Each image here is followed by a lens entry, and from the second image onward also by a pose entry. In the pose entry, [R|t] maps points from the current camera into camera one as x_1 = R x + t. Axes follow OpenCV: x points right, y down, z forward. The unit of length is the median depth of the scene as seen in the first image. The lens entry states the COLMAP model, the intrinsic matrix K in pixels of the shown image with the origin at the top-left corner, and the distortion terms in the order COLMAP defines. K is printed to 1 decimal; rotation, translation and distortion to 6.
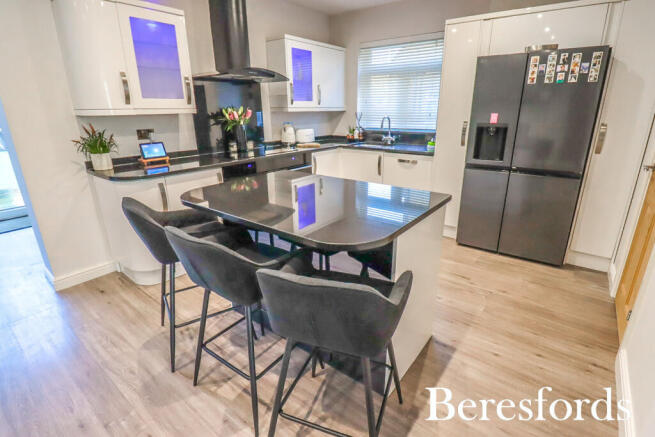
lens RADIAL K [[313.2, 0, 327.5], [0, 313.2, 218.5], [0, 0, 1]] dist [0.014121, -0.000693]
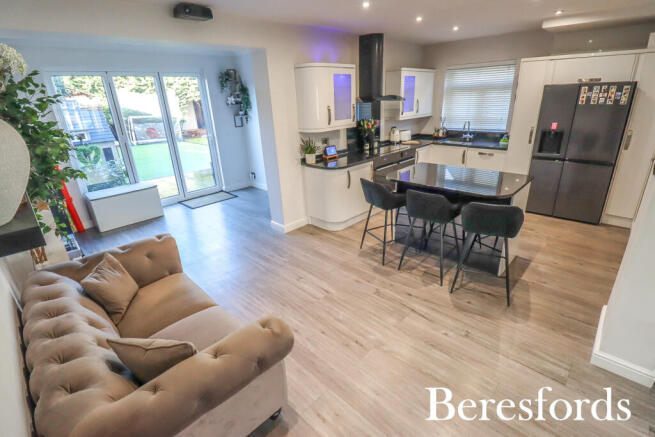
lens RADIAL K [[313.2, 0, 327.5], [0, 313.2, 218.5], [0, 0, 1]] dist [0.014121, -0.000693]
pose [[0.995972, 0.007302, -0.089363, -0.393036], [-0.003569, 0.999117, 0.041859, 0.062954], [0.089590, -0.041372, 0.995119, -0.590126]]
